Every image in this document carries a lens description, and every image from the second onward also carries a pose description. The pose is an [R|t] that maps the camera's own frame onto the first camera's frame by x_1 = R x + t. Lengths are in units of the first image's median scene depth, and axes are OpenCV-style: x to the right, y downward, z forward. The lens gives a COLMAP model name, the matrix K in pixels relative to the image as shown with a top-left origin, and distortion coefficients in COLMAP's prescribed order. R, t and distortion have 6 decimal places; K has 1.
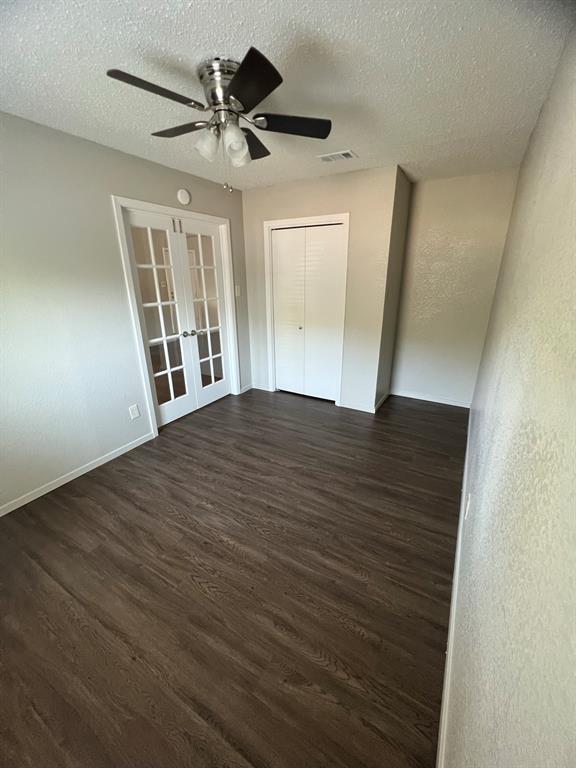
lens RADIAL K [[309.9, 0, 290.7], [0, 309.9, 378.9], [0, 0, 1]] dist [-0.001425, 0.000557]
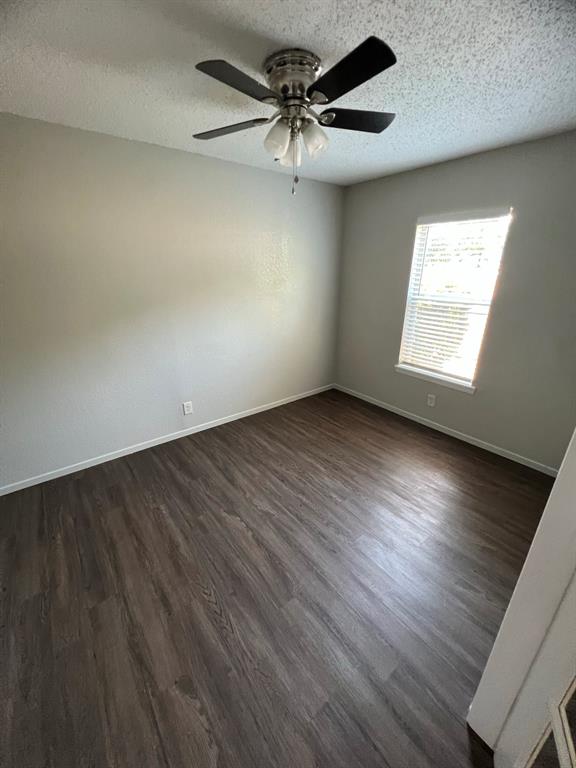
lens RADIAL K [[309.9, 0, 285.3], [0, 309.9, 391.3], [0, 0, 1]] dist [-0.001425, 0.000557]
pose [[-0.925255, -0.137406, 0.353586, -0.432339], [0.129632, 0.761455, 0.635123, -0.555467], [-0.356510, 0.633487, -0.686728, 1.551656]]
